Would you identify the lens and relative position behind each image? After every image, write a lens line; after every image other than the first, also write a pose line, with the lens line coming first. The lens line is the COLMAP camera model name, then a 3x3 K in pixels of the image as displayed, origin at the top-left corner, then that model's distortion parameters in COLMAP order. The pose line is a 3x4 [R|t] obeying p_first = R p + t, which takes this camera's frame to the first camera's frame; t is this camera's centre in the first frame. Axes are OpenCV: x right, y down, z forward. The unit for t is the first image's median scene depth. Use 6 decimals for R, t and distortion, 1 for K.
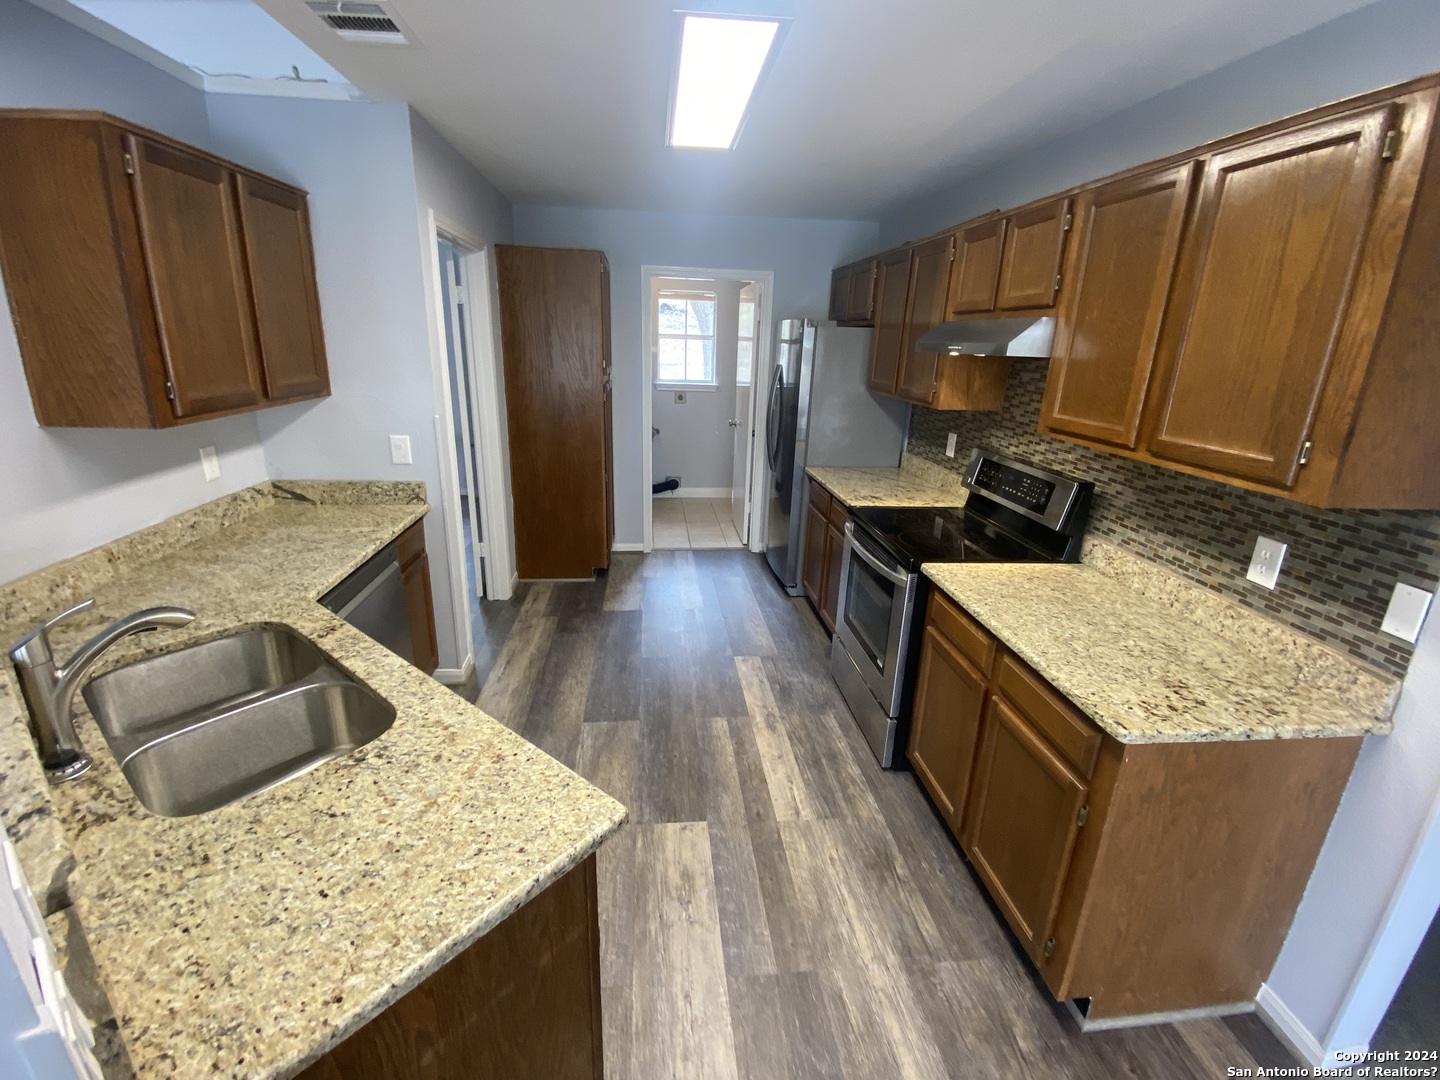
lens RADIAL K [[644.9, 0, 717.8], [0, 644.9, 538.7], [0, 0, 1]] dist [-0.003803, -0.000448]
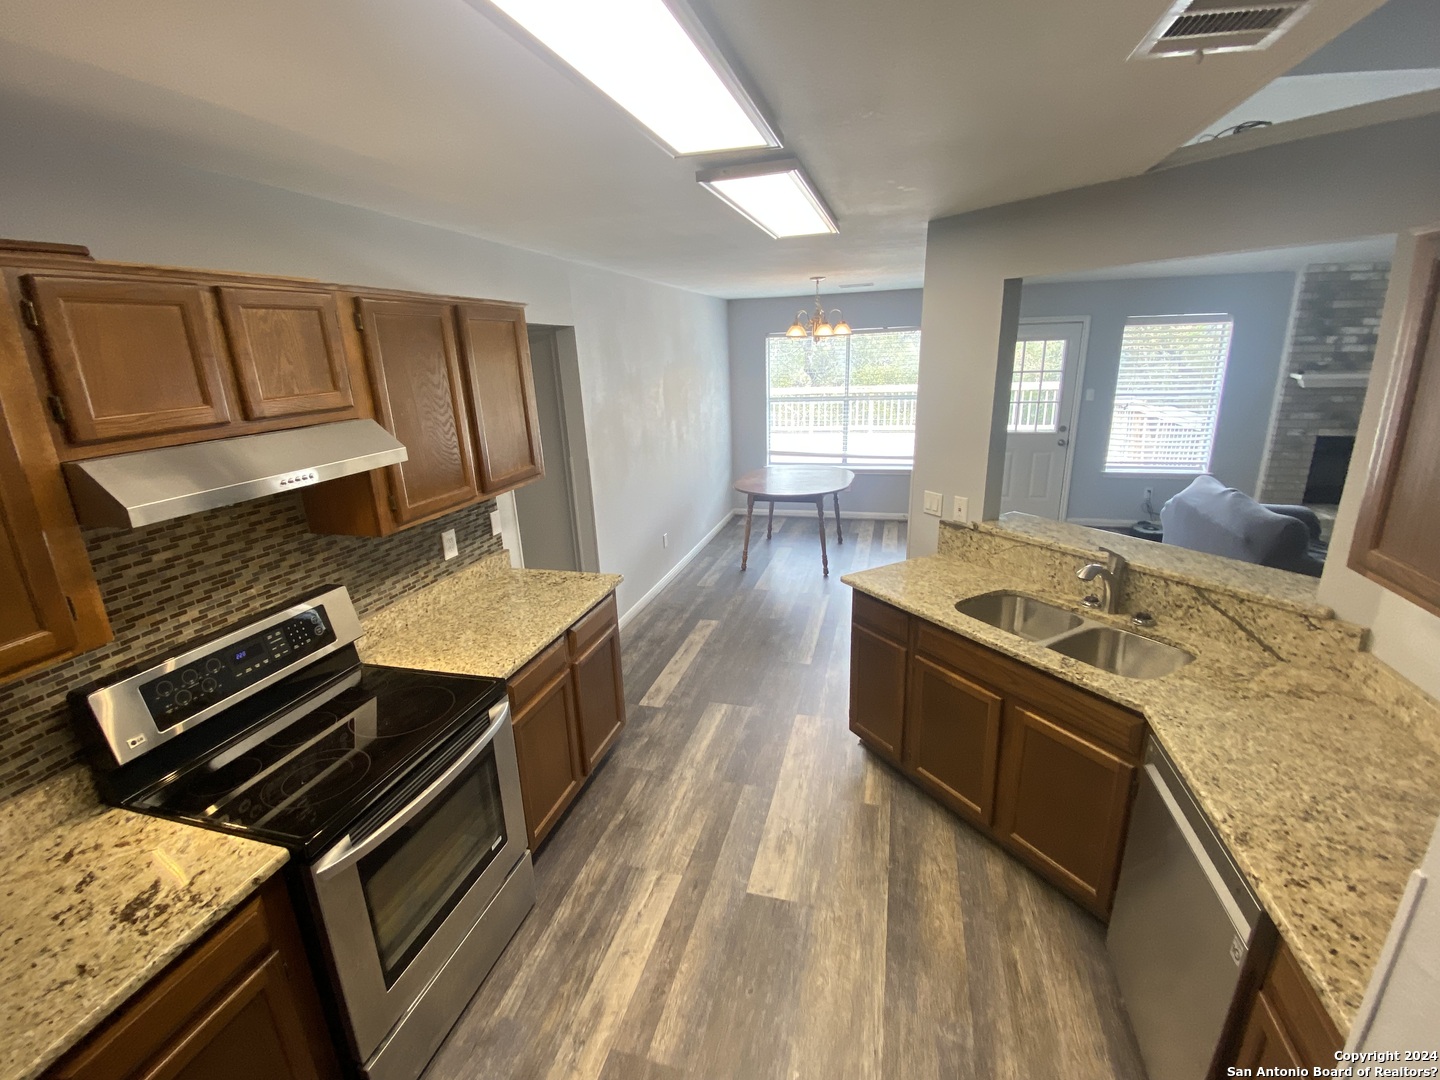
lens RADIAL K [[644.9, 0, 720.0], [0, 644.9, 536.3], [0, 0, 1]] dist [-0.003803, -0.000448]
pose [[-0.933780, -0.101675, 0.343099, -0.305255], [0.109450, 0.831691, 0.544344, -0.669405], [-0.340699, 0.545850, -0.765488, 1.670357]]
